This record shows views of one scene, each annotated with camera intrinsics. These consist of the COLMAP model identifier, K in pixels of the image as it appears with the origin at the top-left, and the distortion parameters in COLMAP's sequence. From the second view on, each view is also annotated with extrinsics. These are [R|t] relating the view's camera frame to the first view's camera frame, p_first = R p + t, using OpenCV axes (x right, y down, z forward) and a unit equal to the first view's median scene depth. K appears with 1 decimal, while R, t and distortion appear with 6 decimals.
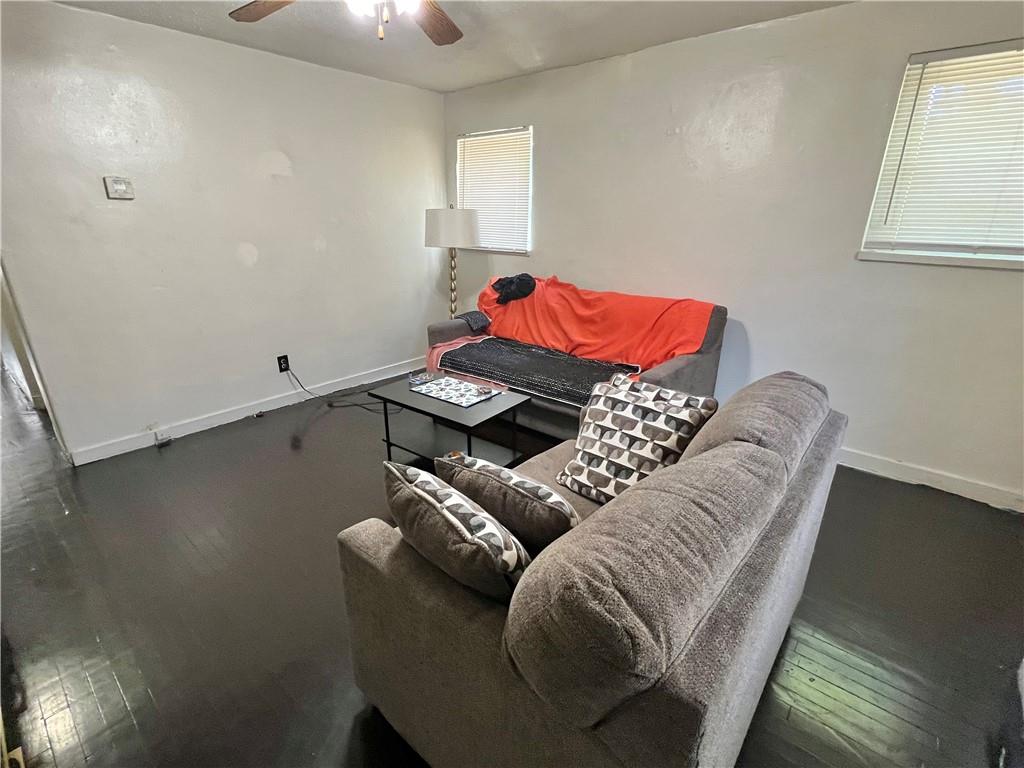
lens RADIAL K [[484.1, 0, 512.0], [0, 484.1, 384.0], [0, 0, 1]] dist [0.000271, -0.000097]
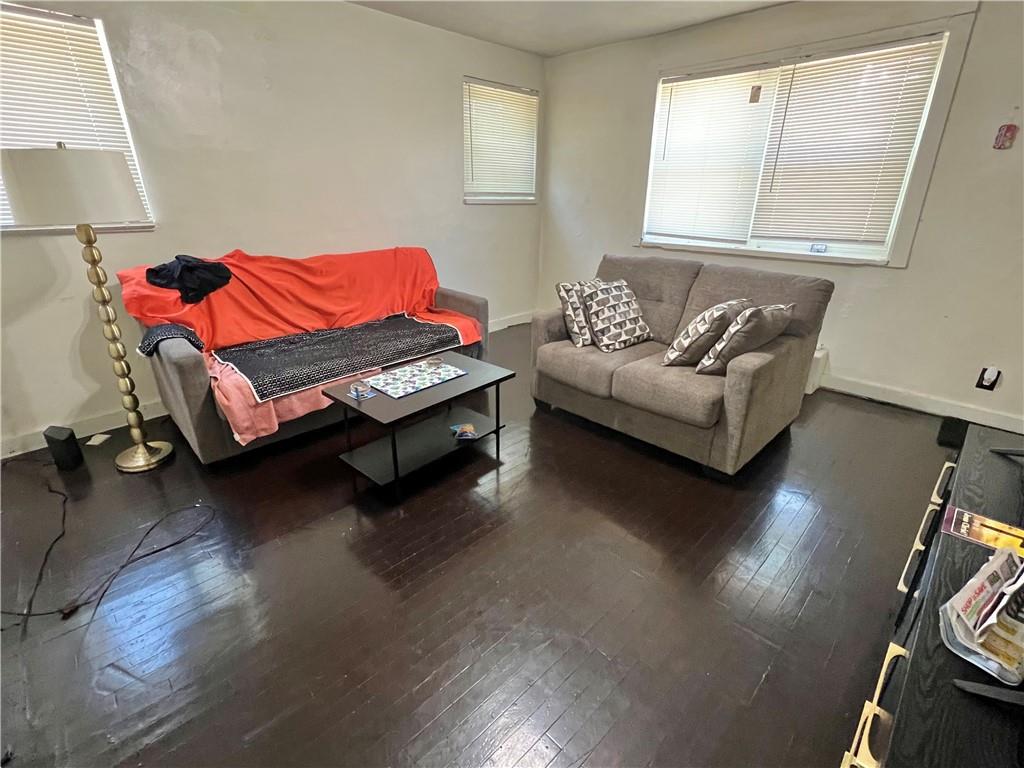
lens RADIAL K [[462.1, 0, 512.0], [0, 462.1, 384.0], [0, 0, 1]] dist [-0.011070, -0.000144]
pose [[0.087582, -0.391597, 0.915959, -0.852041], [0.321098, 0.881512, 0.346168, -0.202085], [-0.942988, 0.263794, 0.202945, 0.674406]]
